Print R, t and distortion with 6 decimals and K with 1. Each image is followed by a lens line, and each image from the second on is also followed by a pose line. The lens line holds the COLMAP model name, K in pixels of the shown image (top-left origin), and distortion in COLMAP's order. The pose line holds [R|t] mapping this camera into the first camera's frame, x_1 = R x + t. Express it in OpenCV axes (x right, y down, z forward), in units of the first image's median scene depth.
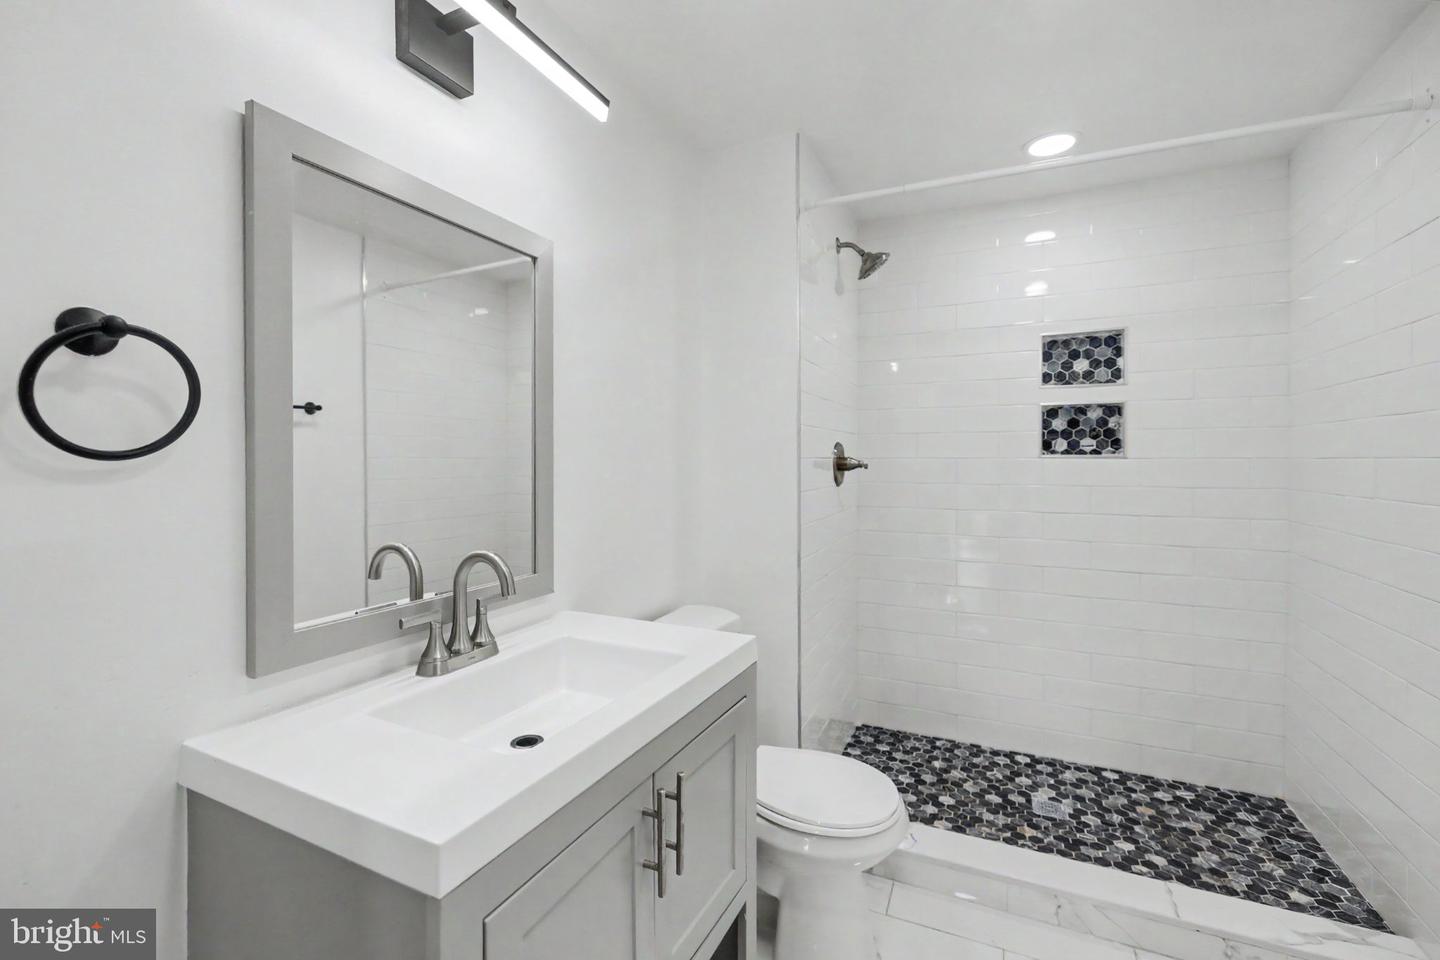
lens RADIAL K [[632.2, 0, 721.8], [0, 632.2, 460.3], [0, 0, 1]] dist [0.002450, -0.000654]
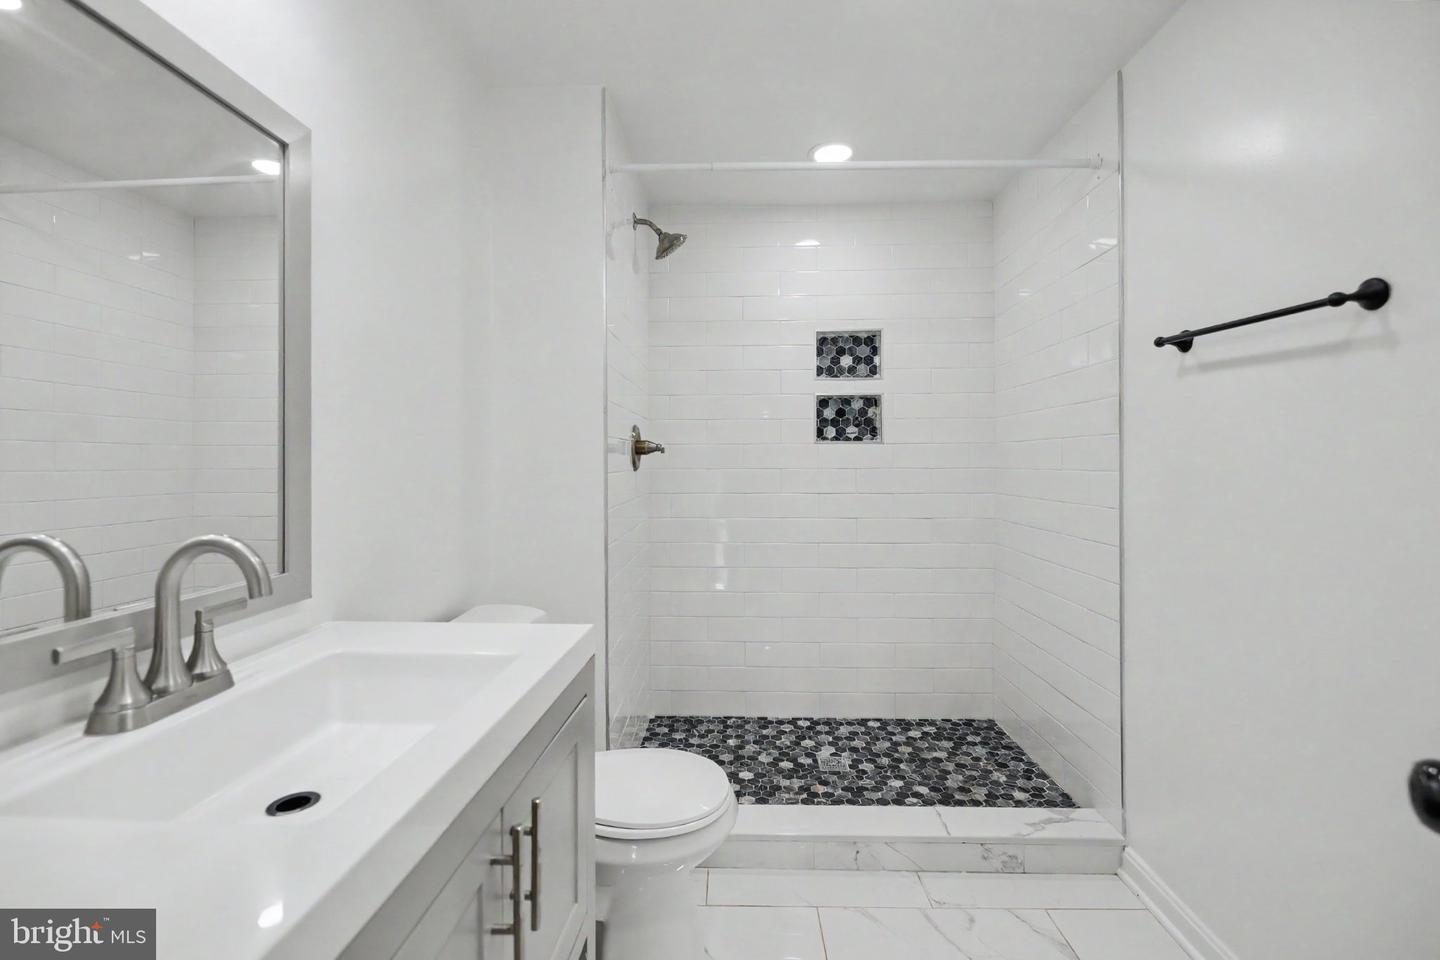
lens RADIAL K [[621.9, 0, 726.8], [0, 621.9, 457.0], [0, 0, 1]] dist [0.000495, 0.000166]
pose [[0.919268, -0.000204, 0.393631, -0.070675], [0.004869, 0.999929, -0.010853, 0.036321], [-0.393601, 0.011893, 0.919204, 0.088384]]
